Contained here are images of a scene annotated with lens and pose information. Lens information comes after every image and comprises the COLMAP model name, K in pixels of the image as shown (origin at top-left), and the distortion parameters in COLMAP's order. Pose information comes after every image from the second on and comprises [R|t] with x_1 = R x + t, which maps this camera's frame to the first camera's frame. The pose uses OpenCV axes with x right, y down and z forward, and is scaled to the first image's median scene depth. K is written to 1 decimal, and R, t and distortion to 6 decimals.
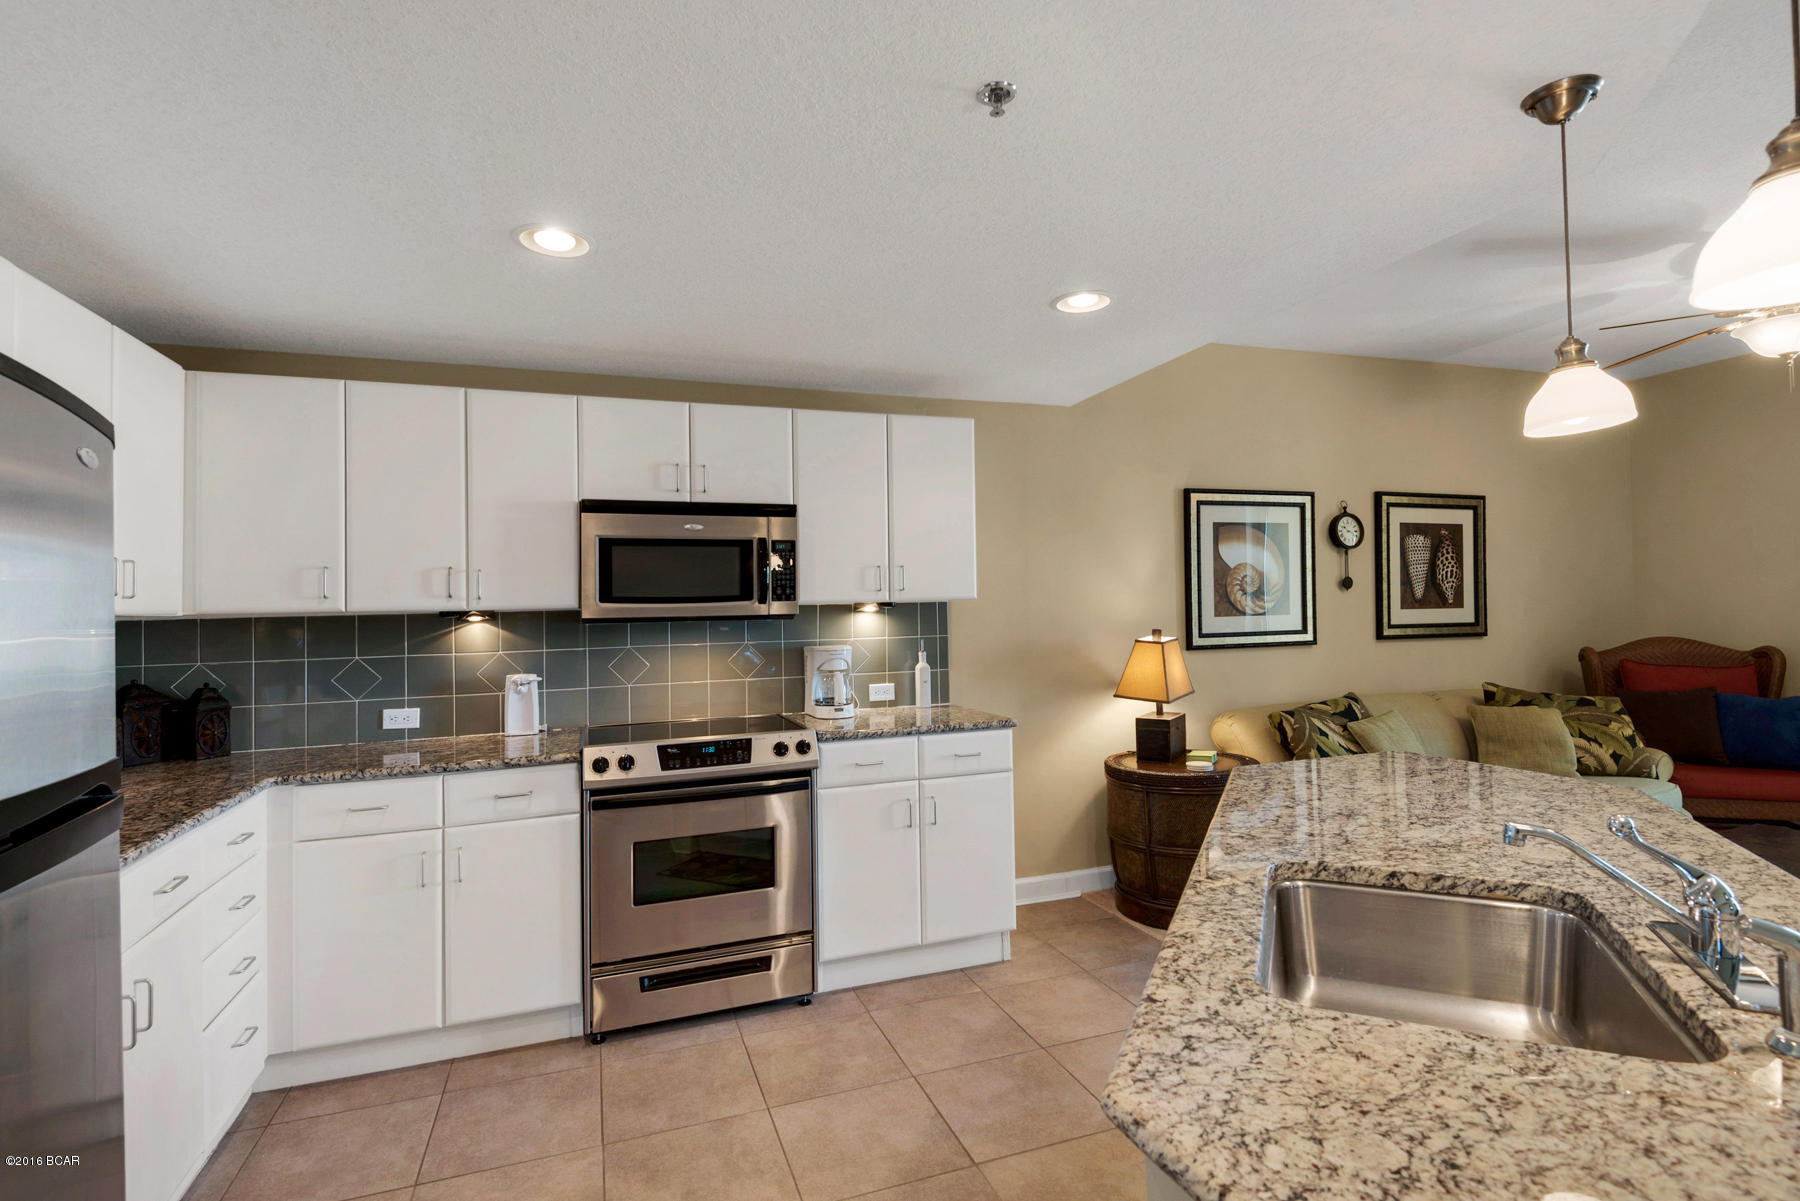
lens RADIAL K [[868.7, 0, 922.6], [0, 868.7, 580.4], [0, 0, 1]] dist [0.011126, -0.000795]
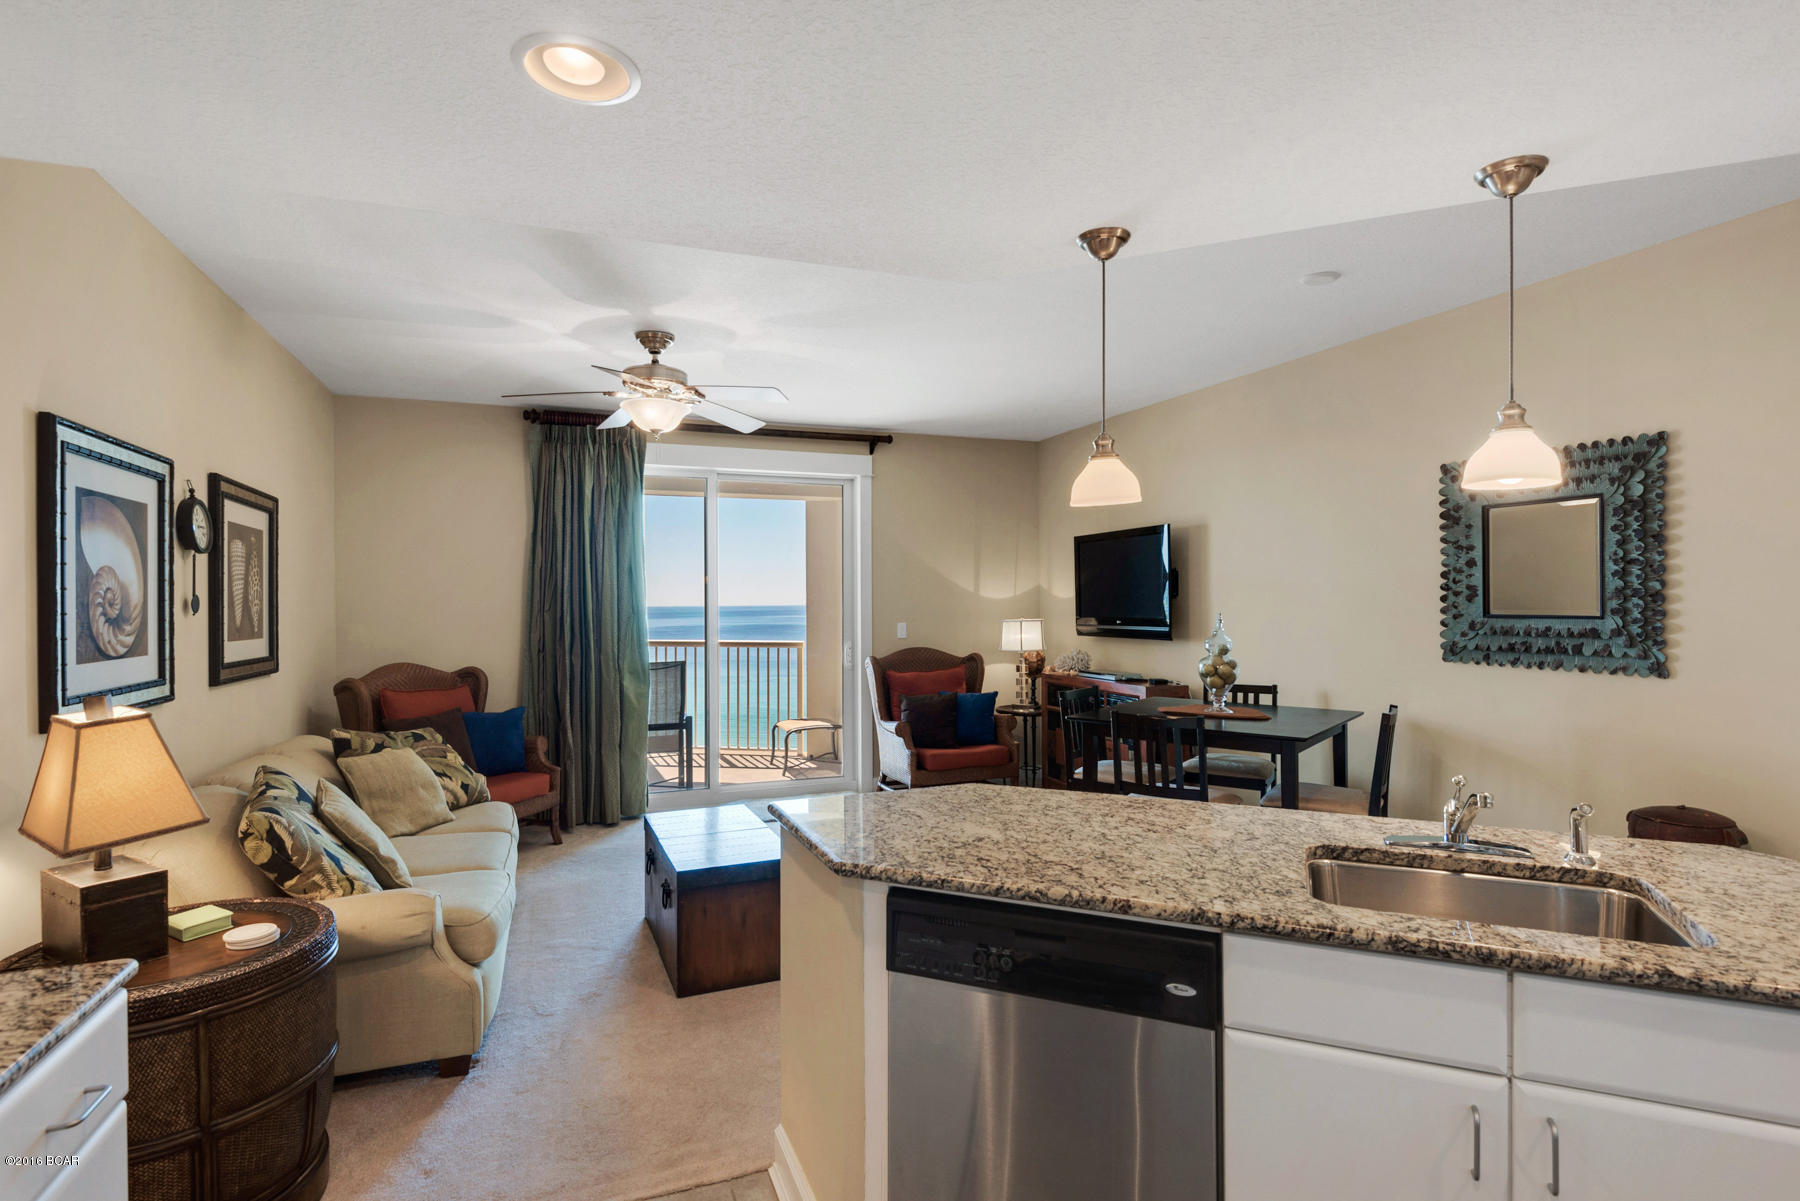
lens RADIAL K [[894.4, 0, 898.0], [0, 894.4, 598.7], [0, 0, 1]] dist [0.001985, 0.000678]
pose [[-0.001225, 0.024799, 0.999692, -0.289788], [-0.021908, 0.999452, -0.024820, 0.005503], [-0.999759, -0.021931, -0.000681, 0.685007]]
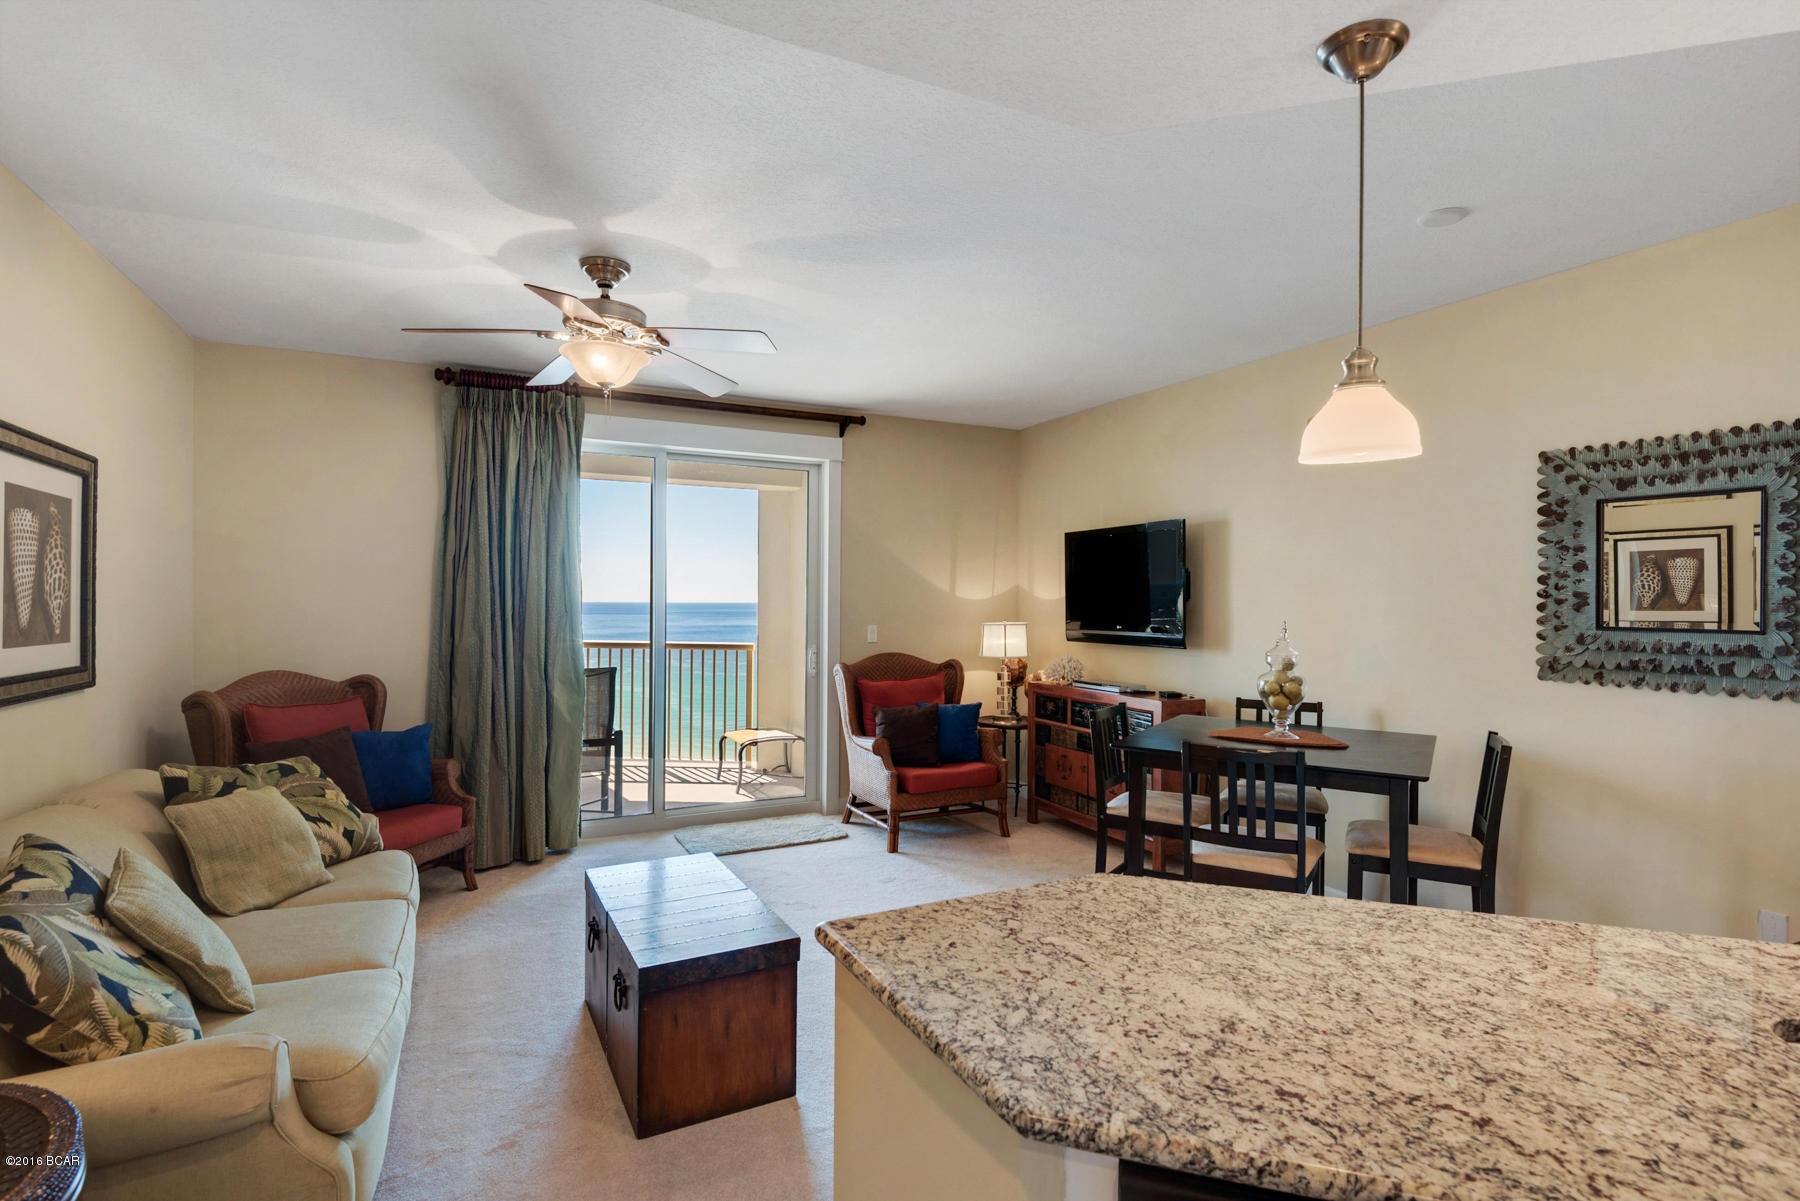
lens RADIAL K [[871.3, 0, 900.0], [0, 871.3, 600.5], [0, 0, 1]] dist [0.000100, -0.008279]
pose [[-0.090749, 0.020448, 0.995664, -0.018587], [-0.031866, 0.999218, -0.023425, -0.001090], [-0.995364, -0.033853, -0.090027, 0.785985]]
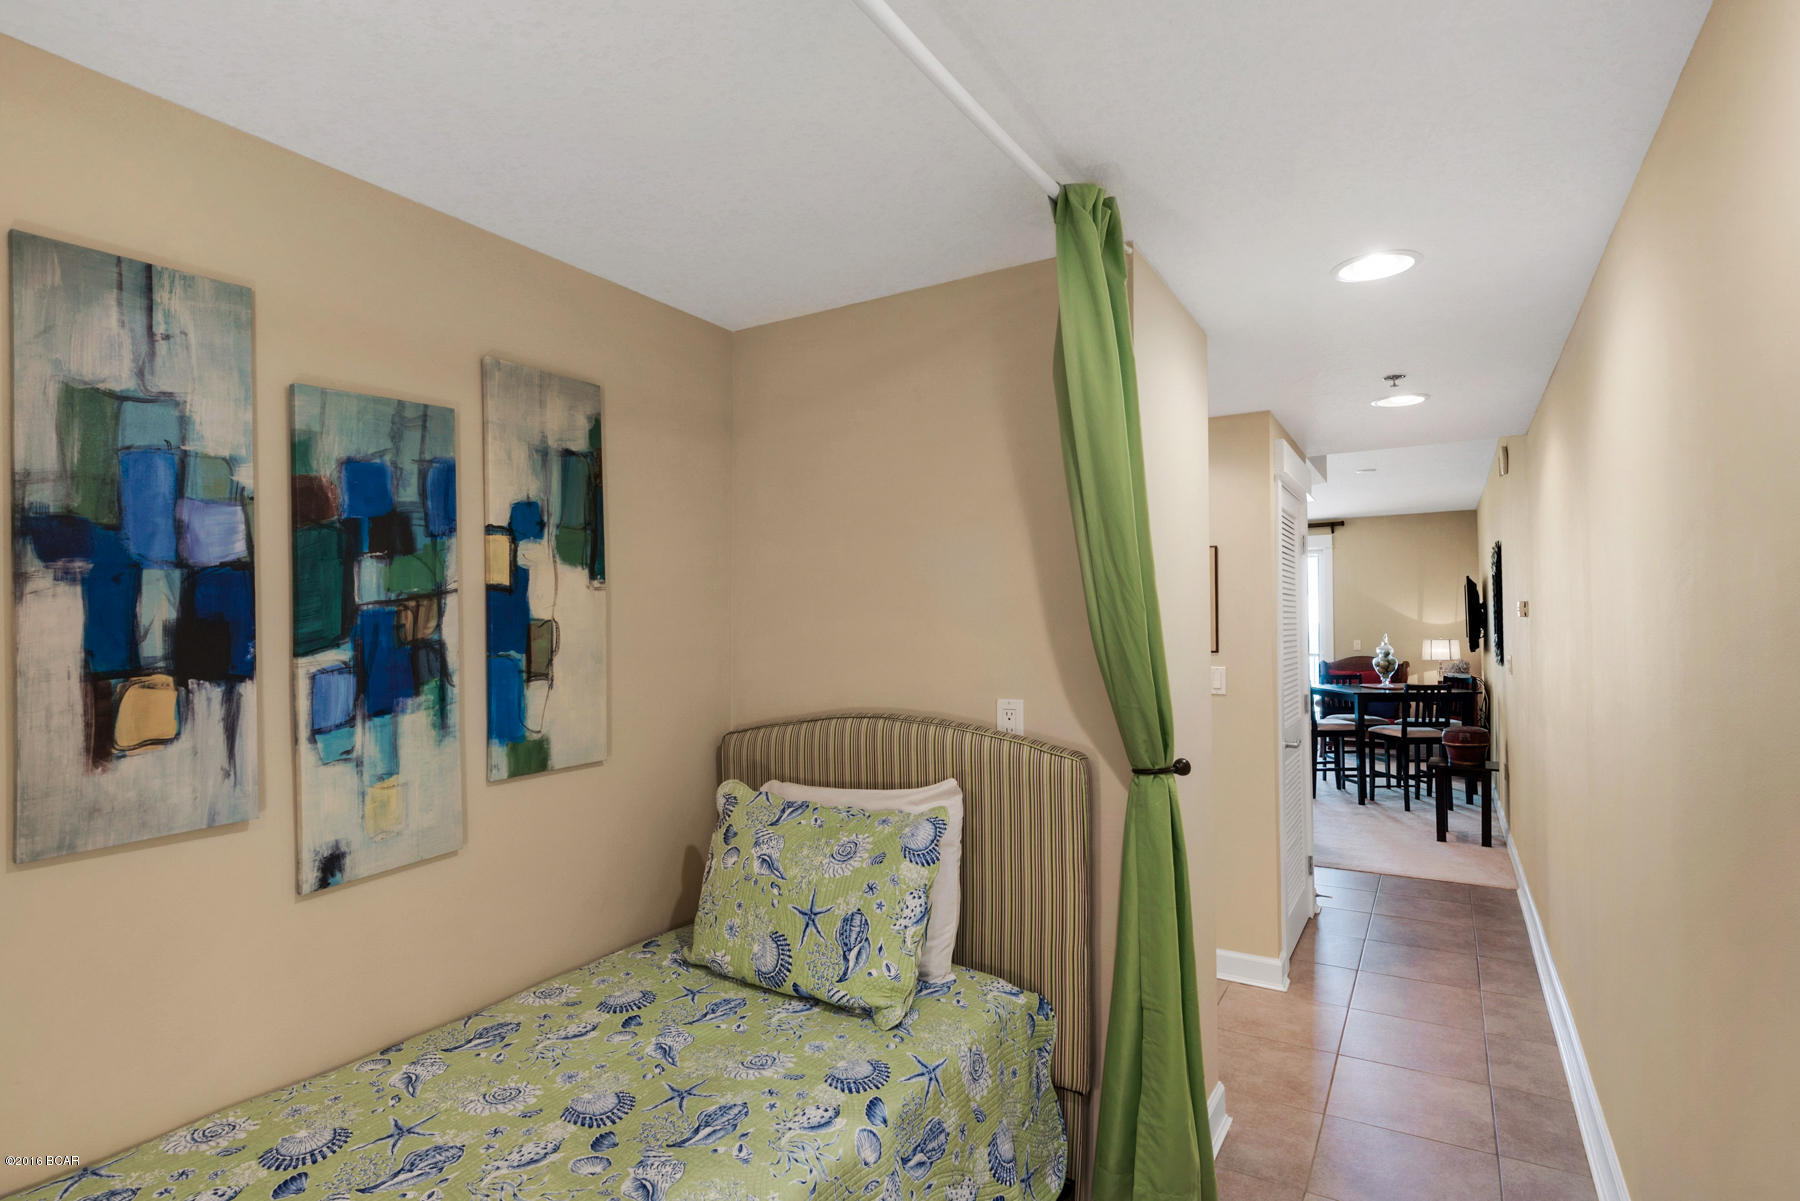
lens RADIAL K [[871.3, 0, 900.0], [0, 871.3, 600.5], [0, 0, 1]] dist [0.000100, -0.008279]
pose [[0.778796, 0.035289, 0.626284, -1.500135], [-0.025043, 0.999369, -0.025169, -0.014192], [-0.626778, 0.003917, 0.779188, -0.797355]]
